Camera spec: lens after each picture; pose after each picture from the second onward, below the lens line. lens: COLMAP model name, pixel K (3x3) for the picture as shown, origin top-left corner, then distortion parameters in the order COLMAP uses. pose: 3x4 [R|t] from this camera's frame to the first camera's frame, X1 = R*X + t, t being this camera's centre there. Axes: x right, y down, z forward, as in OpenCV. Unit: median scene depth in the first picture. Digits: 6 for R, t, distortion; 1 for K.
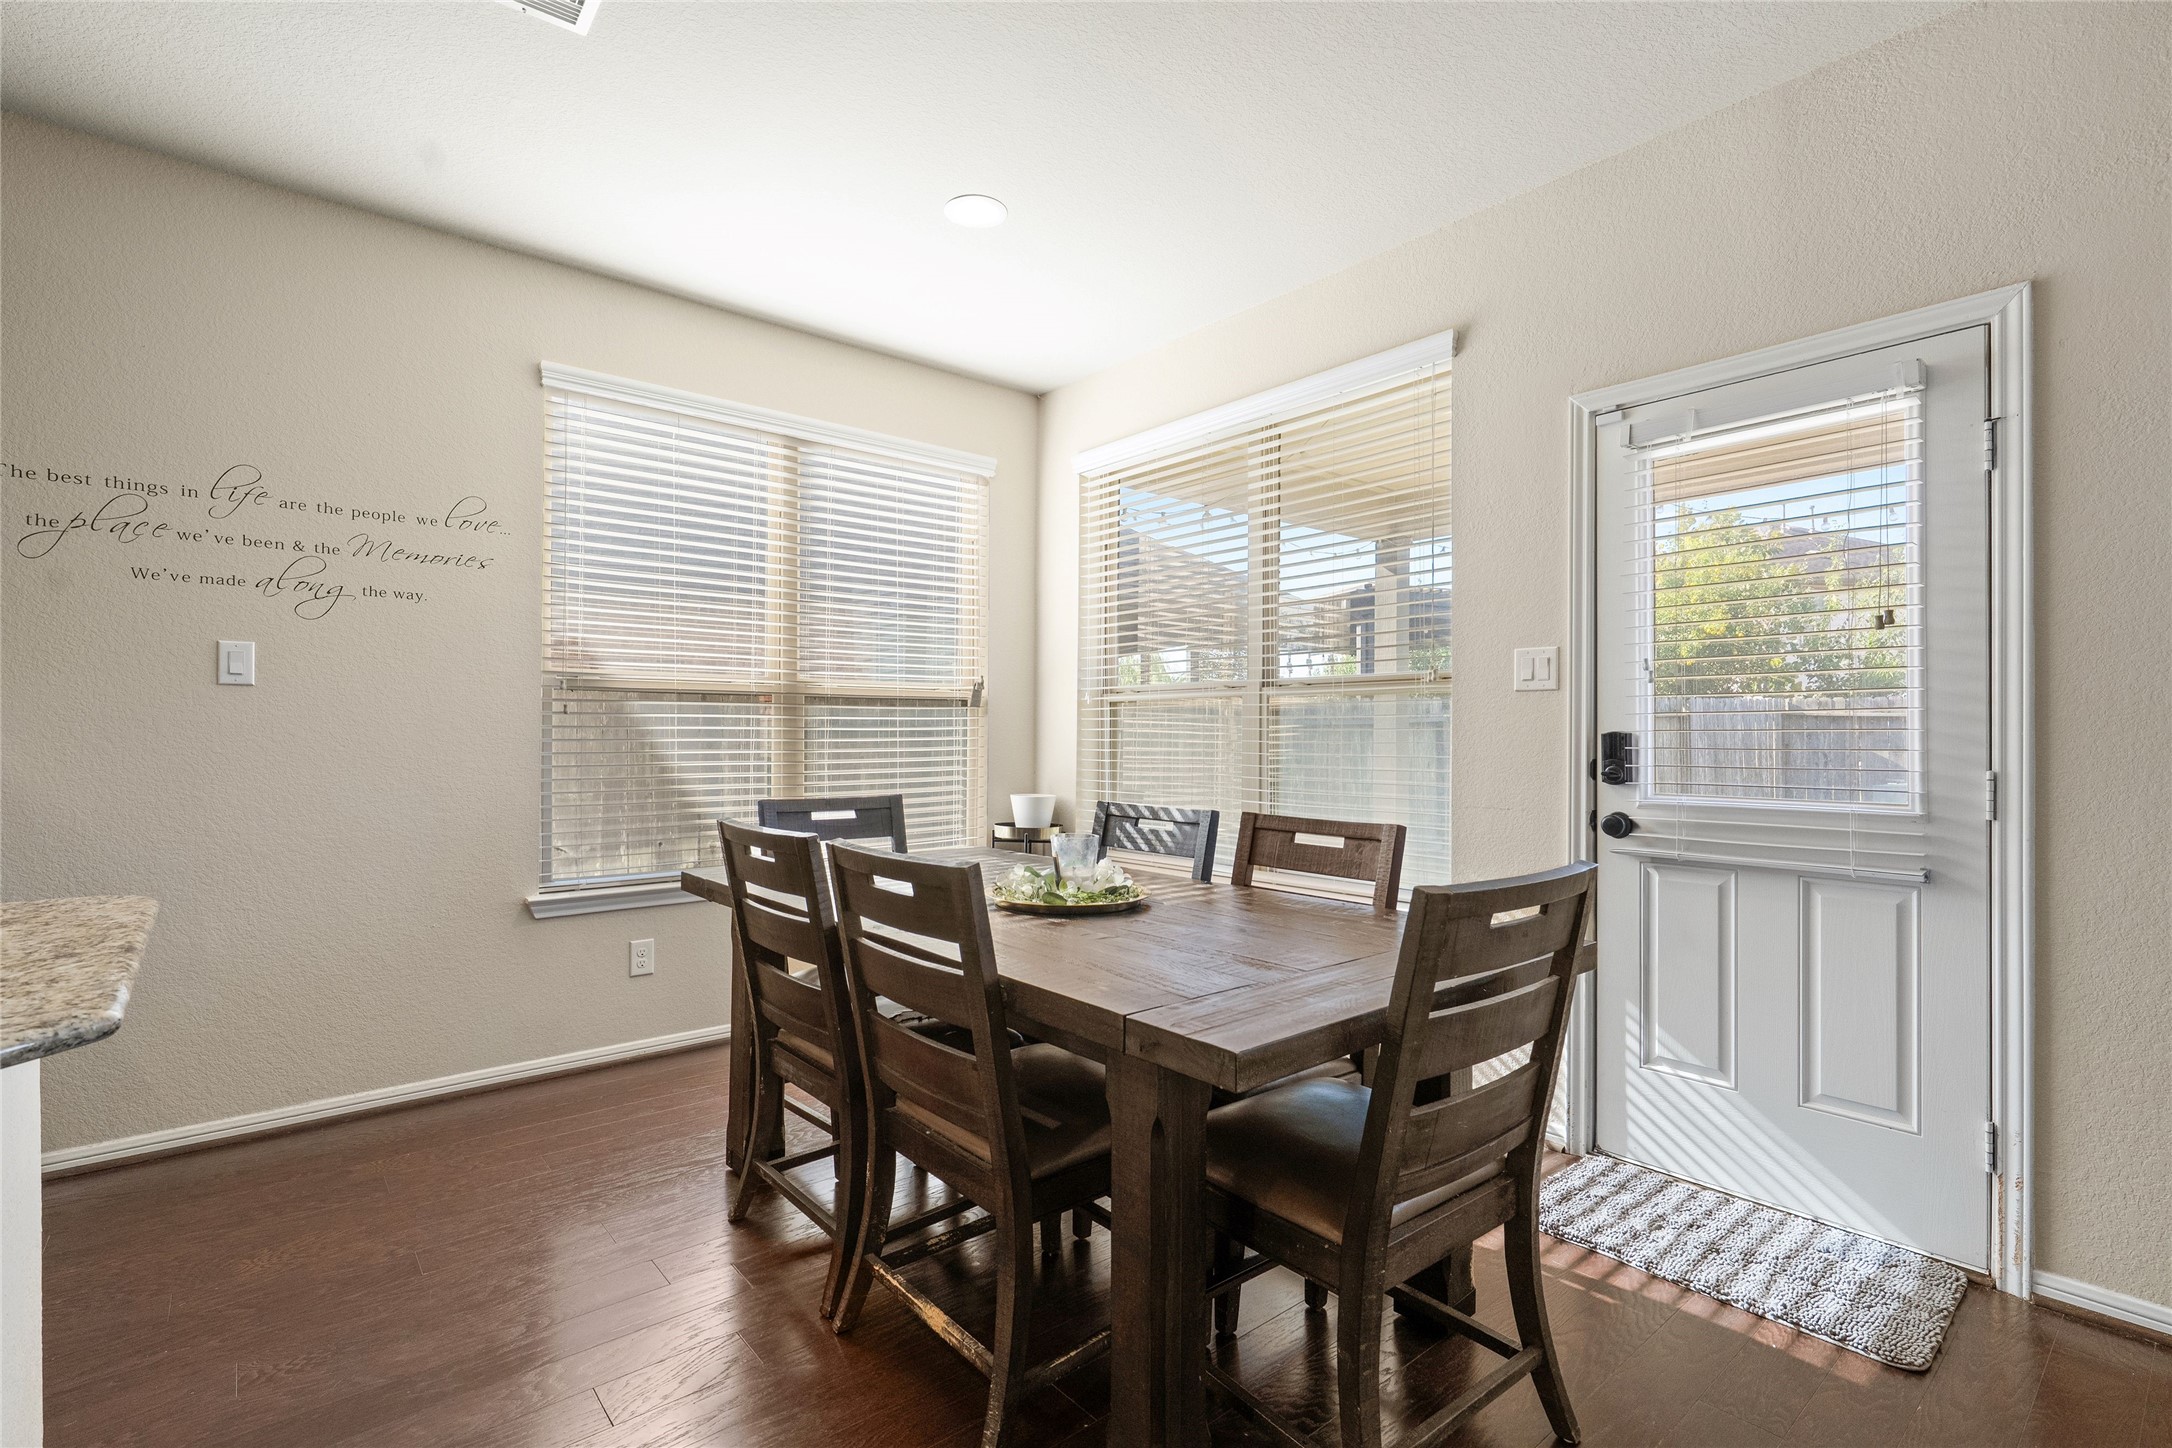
lens RADIAL K [[993.6, 0, 1084.1], [0, 993.6, 721.9], [0, 0, 1]] dist [-0.001016, 0.000031]
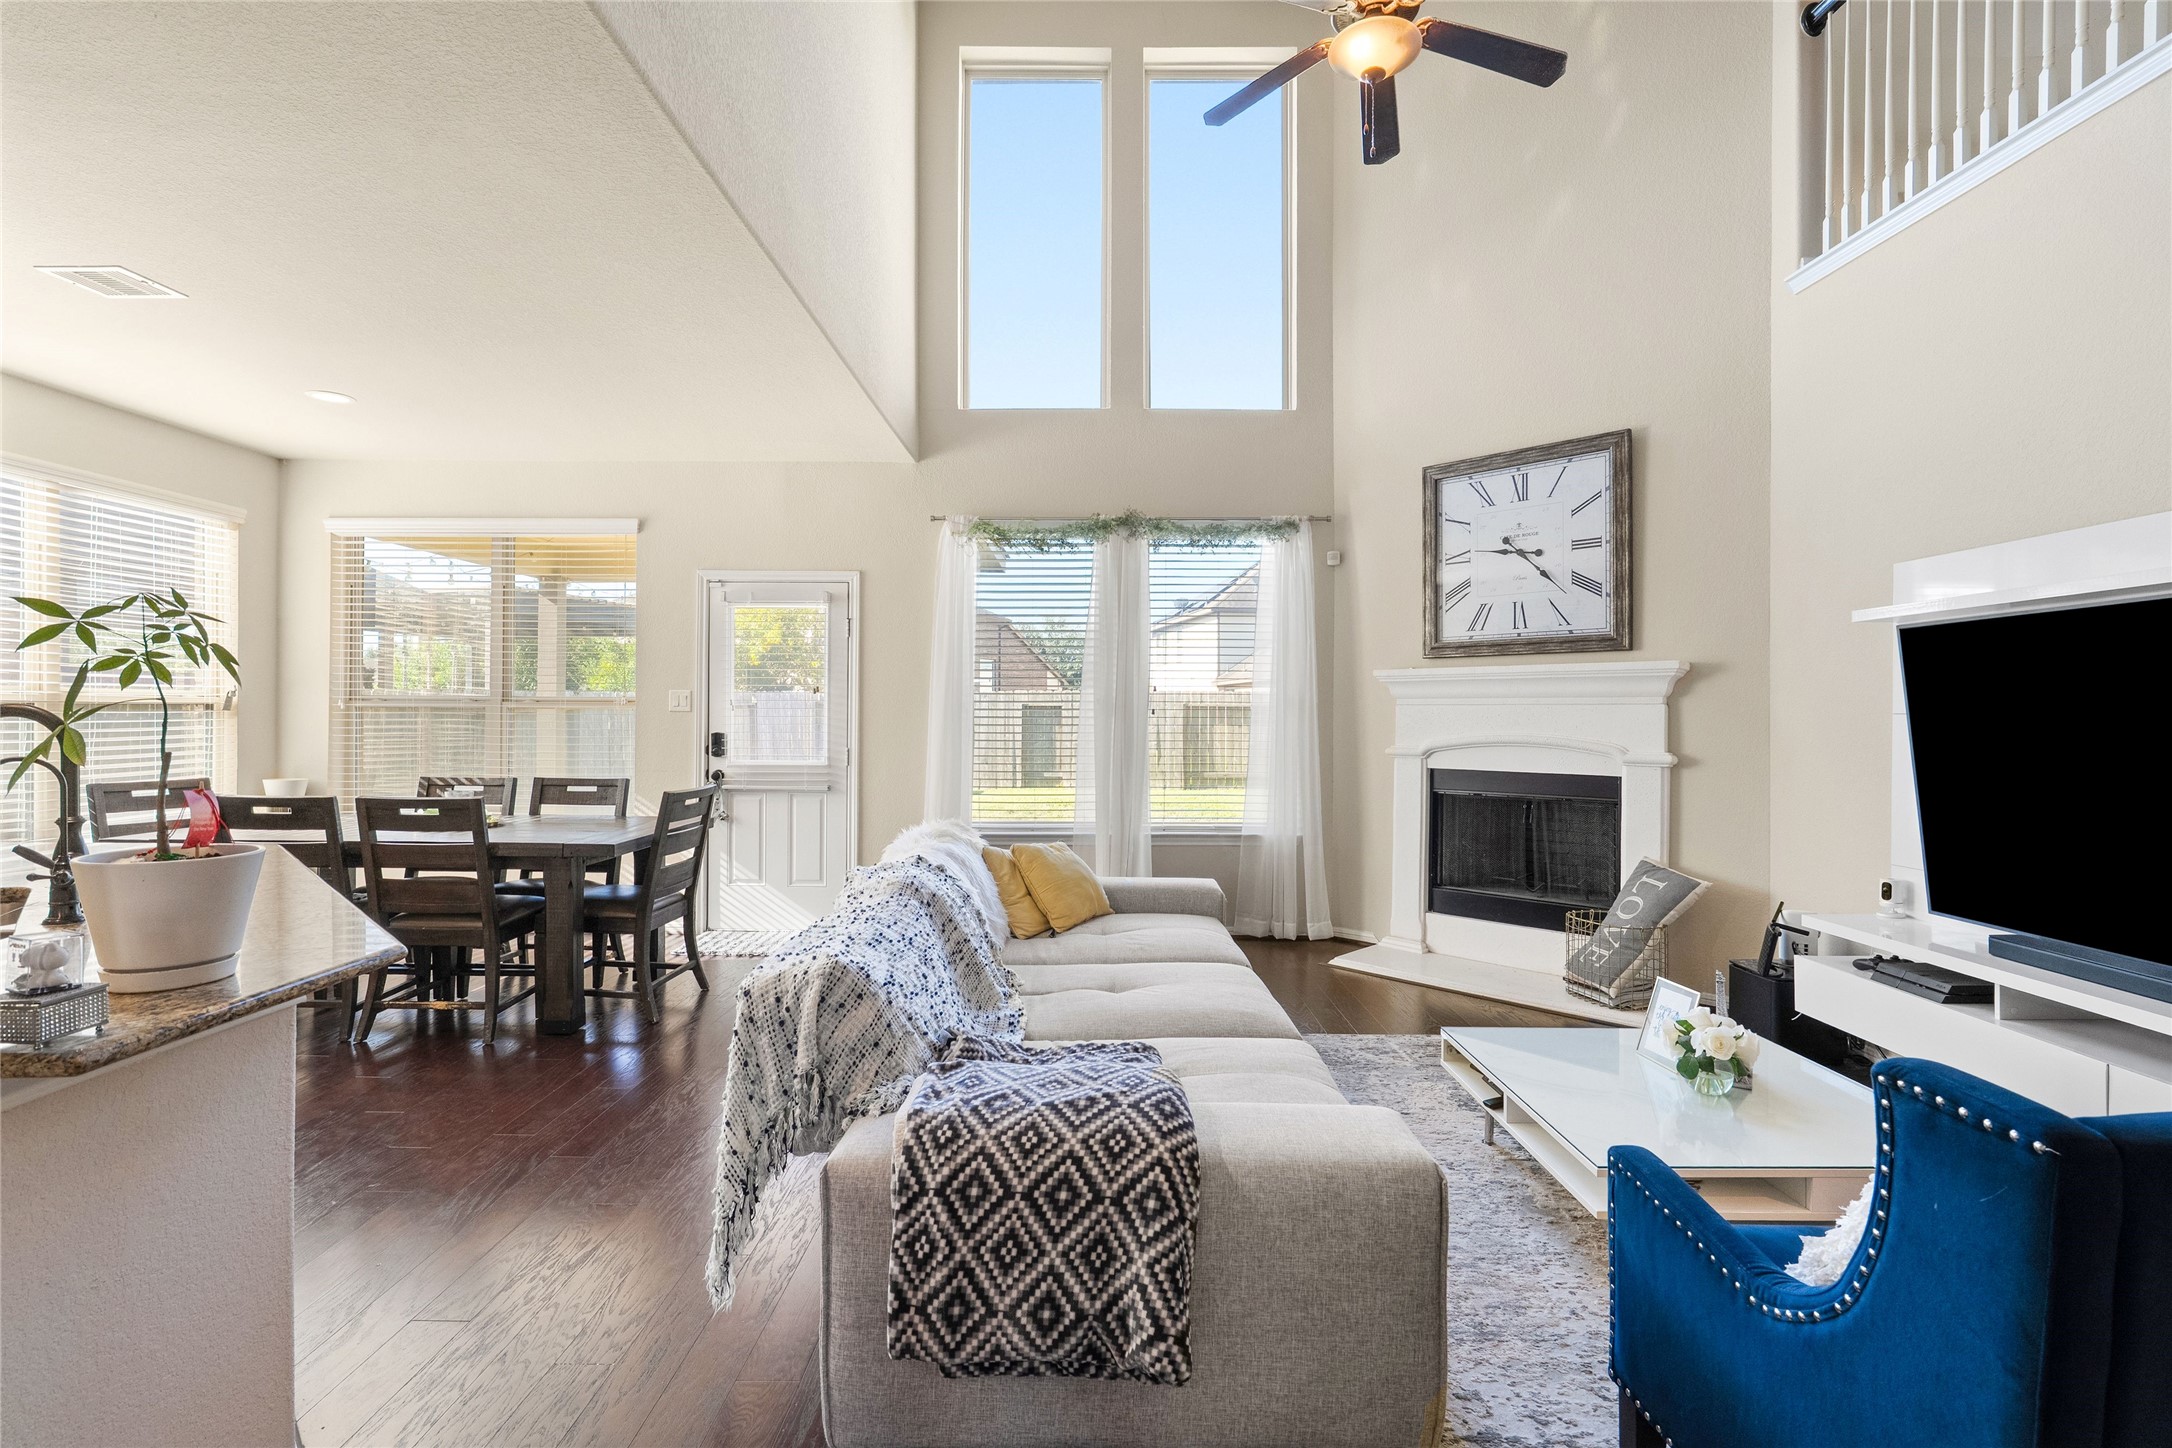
lens RADIAL K [[993.6, 0, 1084.1], [0, 993.6, 721.9], [0, 0, 1]] dist [-0.001016, 0.000031]
pose [[0.650815, -0.004640, 0.759223, -0.563455], [-0.013442, 0.999754, 0.017633, -0.059403], [-0.759118, -0.021682, 0.650592, -0.971414]]
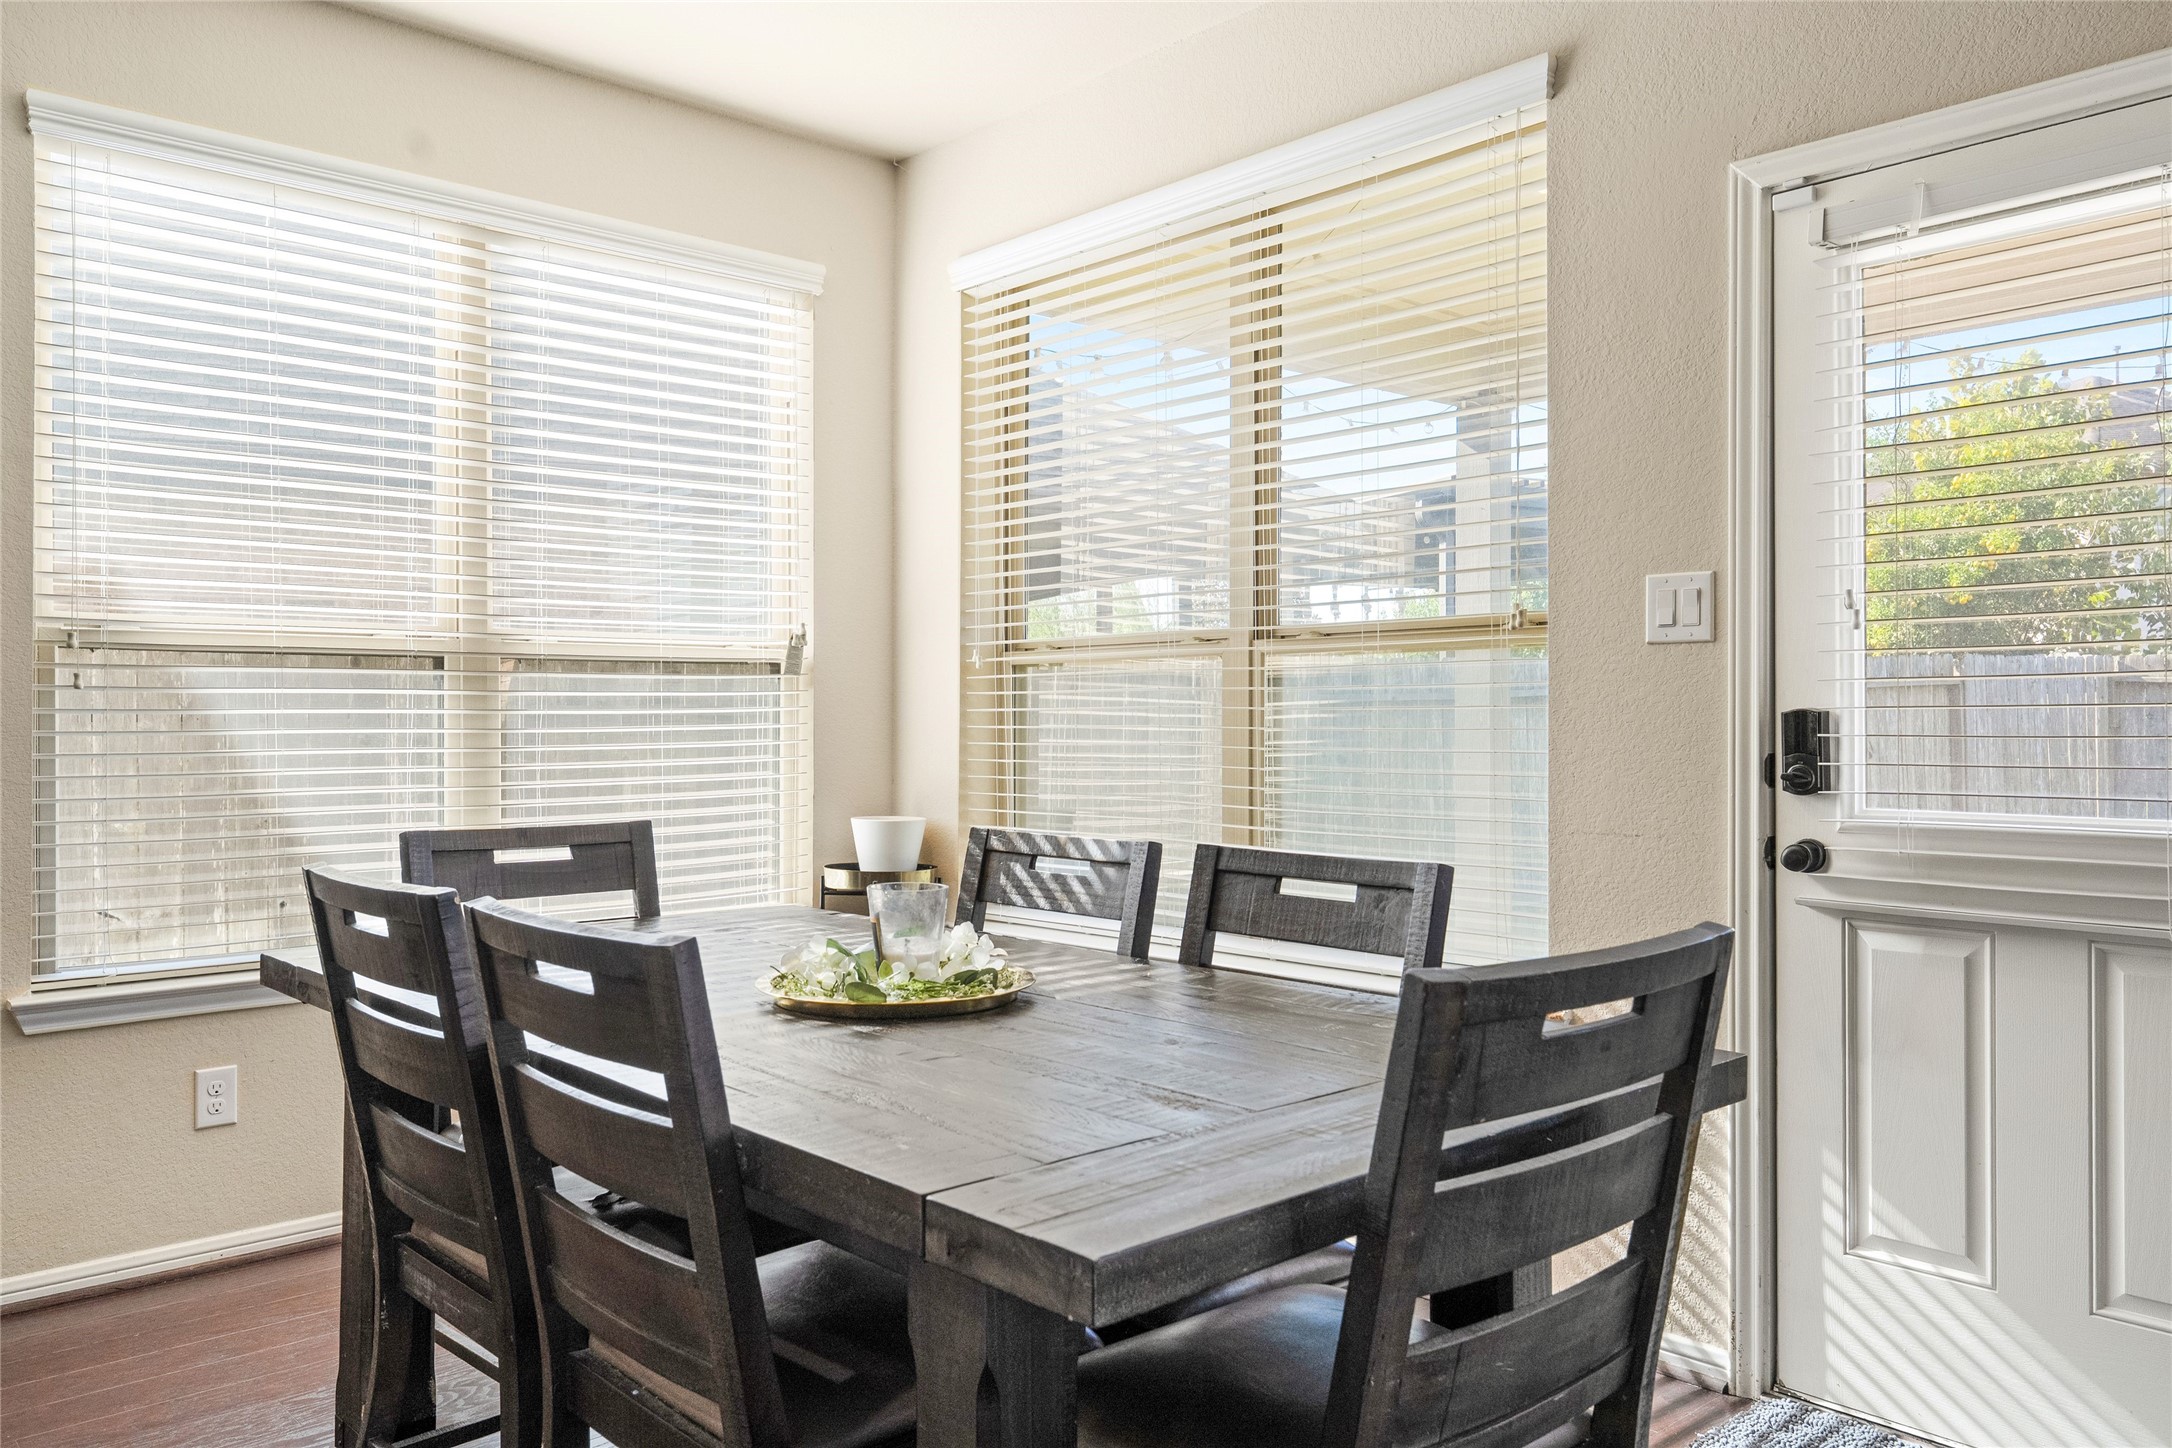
lens RADIAL K [[1594.6, 0, 1083.1], [0, 1594.6, 707.4], [0, 0, 1]] dist [0.006810, 0.006098]
pose [[0.999239, -0.006005, 0.038552, 0.049387], [0.005773, 0.999964, 0.006138, 0.000456], [-0.038588, -0.005911, 0.999238, 0.026260]]
